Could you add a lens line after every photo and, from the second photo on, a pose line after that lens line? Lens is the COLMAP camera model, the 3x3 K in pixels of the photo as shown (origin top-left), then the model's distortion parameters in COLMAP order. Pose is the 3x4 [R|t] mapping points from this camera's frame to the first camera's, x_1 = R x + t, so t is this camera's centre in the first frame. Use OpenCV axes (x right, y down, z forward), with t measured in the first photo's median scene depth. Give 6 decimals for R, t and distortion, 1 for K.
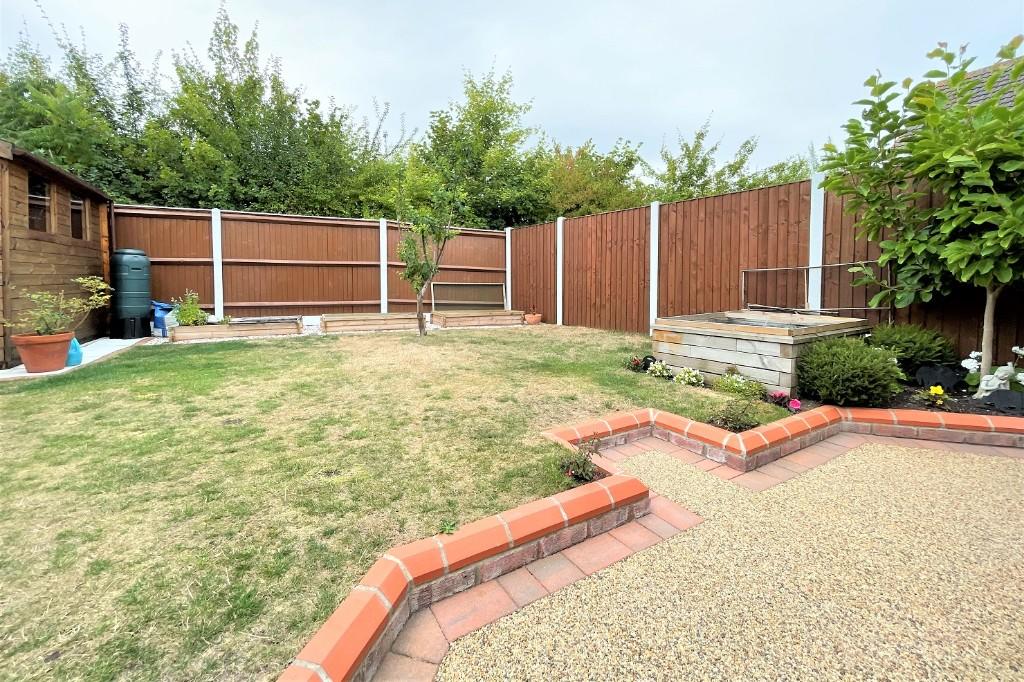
lens RADIAL K [[419.1, 0, 511.9], [0, 419.1, 302.7], [0, 0, 1]] dist [0.000746, -0.000980]
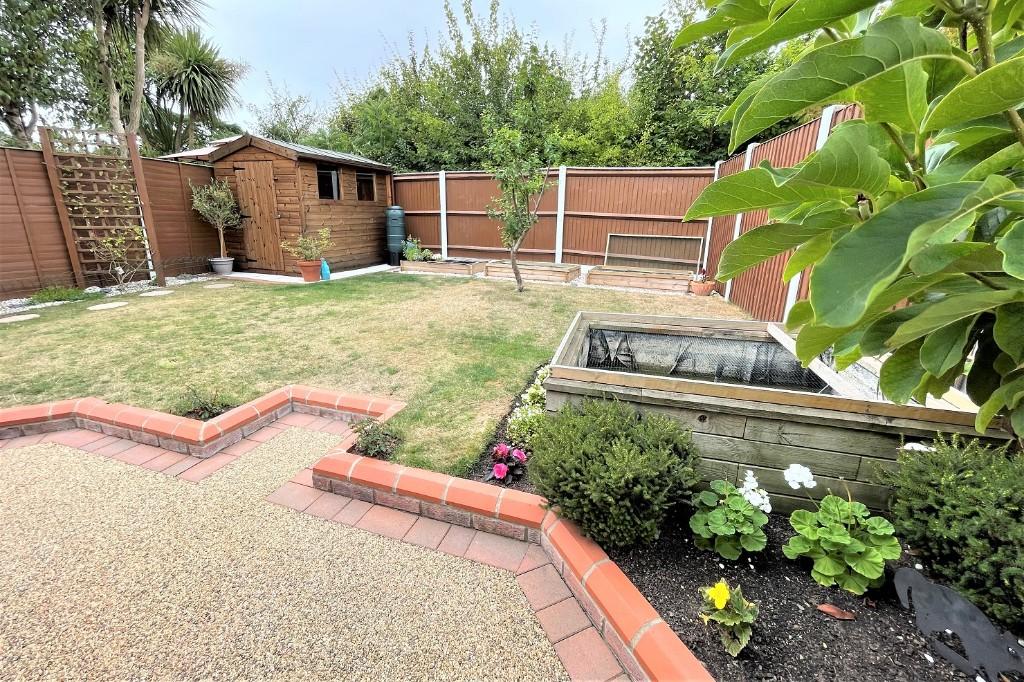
lens RADIAL K [[419.1, 0, 507.3], [0, 419.1, 335.8], [0, 0, 1]] dist [0.000746, -0.000980]
pose [[0.646700, 0.215599, -0.731639, 0.420393], [-0.048296, 0.968869, 0.242816, -0.047040], [0.761214, -0.121694, 0.636981, 0.227516]]
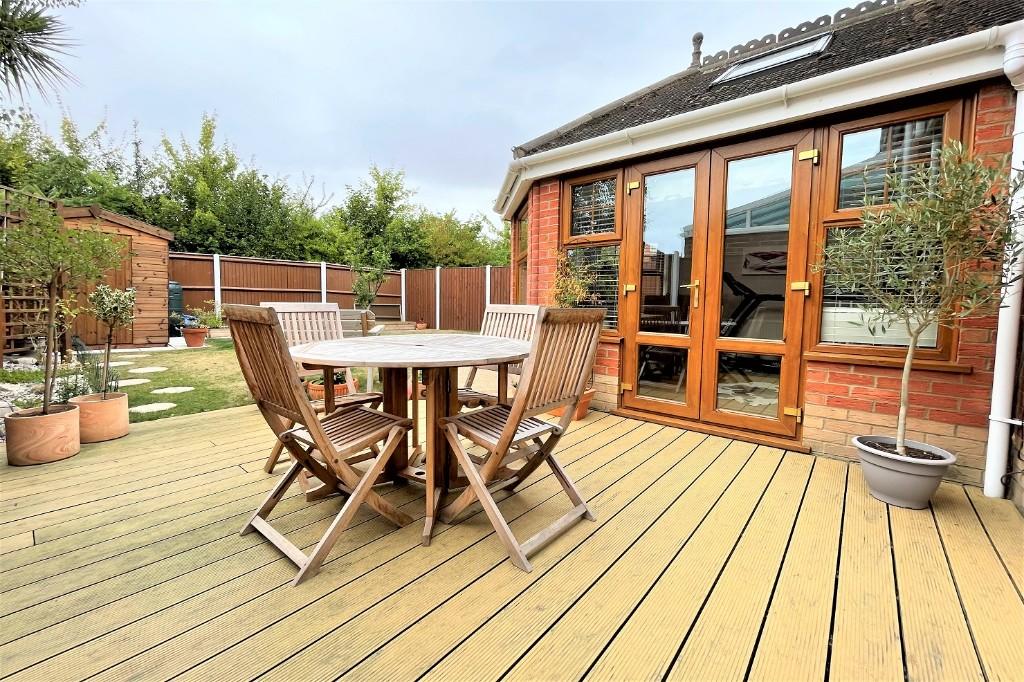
lens RADIAL K [[419.1, 0, 508.8], [0, 419.1, 339.0], [0, 0, 1]] dist [0.000746, -0.000980]
pose [[0.946746, -0.011632, 0.321772, -0.161633], [-0.002954, 0.998991, 0.044805, 0.013413], [-0.321969, -0.043369, 0.945756, -0.708862]]
